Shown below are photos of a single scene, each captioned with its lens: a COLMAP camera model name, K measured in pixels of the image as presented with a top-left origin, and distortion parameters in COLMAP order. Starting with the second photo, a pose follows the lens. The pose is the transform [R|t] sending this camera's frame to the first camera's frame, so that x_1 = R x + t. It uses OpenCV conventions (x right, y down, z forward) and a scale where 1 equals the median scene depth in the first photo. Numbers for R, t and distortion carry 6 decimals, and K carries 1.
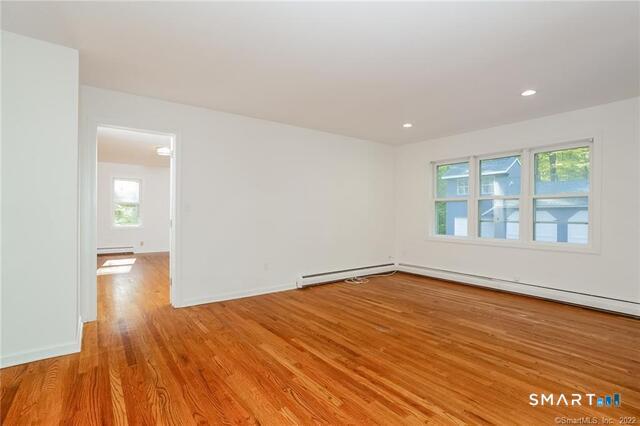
lens RADIAL K [[321.5, 0, 319.0], [0, 321.5, 215.9], [0, 0, 1]] dist [-0.024699, 0.000627]
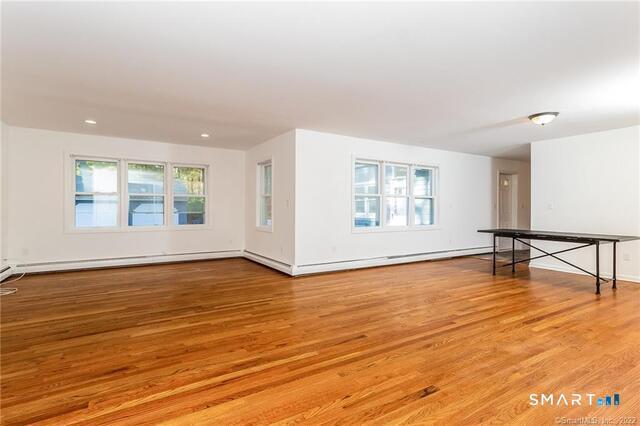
lens RADIAL K [[310.3, 0, 314.0], [0, 310.3, 210.9], [0, 0, 1]] dist [-0.028114, 0.017312]
pose [[0.090262, -0.014391, 0.995814, -1.287190], [-0.001990, 0.999891, 0.014631, -0.020290], [-0.995916, -0.003302, 0.090223, 0.376629]]
